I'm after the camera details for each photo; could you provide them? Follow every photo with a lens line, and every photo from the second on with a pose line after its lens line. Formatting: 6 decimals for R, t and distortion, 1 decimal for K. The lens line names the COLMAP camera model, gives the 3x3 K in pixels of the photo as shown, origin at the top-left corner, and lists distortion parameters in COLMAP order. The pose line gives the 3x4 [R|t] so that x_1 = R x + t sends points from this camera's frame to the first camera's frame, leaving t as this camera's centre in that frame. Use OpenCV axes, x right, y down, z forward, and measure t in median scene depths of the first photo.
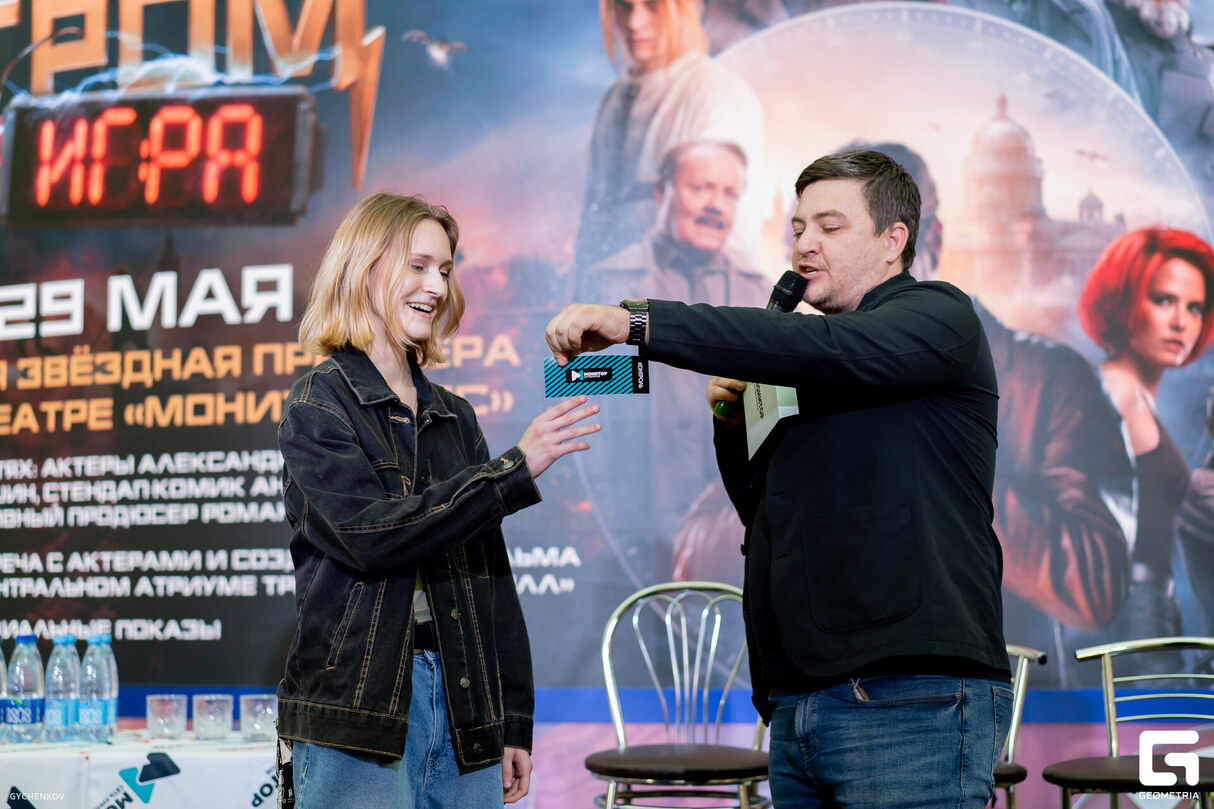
lens RADIAL K [[1911.2, 0, 614.5], [0, 1911.2, 437.4], [0, 0, 1]] dist [0.029686, 0.000000]
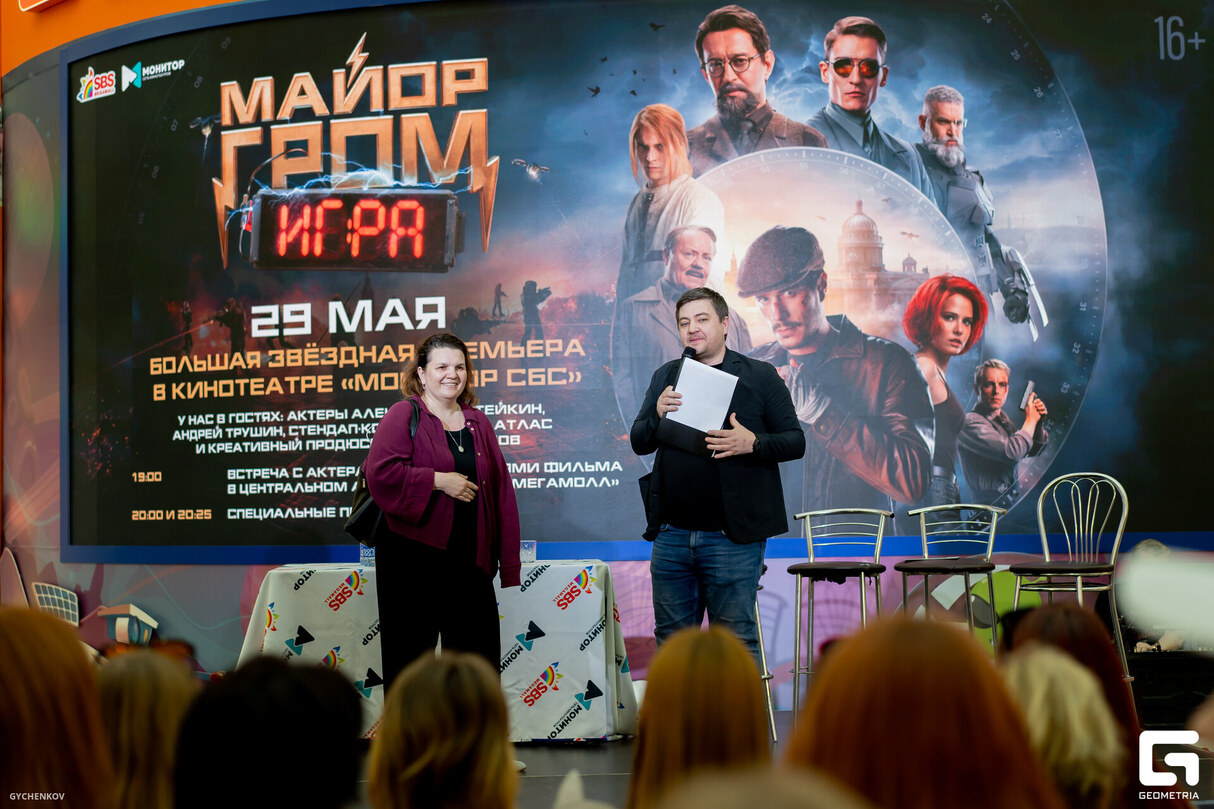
lens RADIAL K [[1911.2, 0, 583.8], [0, 1911.2, 395.6], [0, 0, 1]] dist [0.029686, 0.000000]
pose [[0.997552, -0.009932, 0.069215, -0.166822], [0.007953, 0.999553, 0.028804, -0.050464], [-0.069470, -0.028183, 0.997186, -0.710931]]
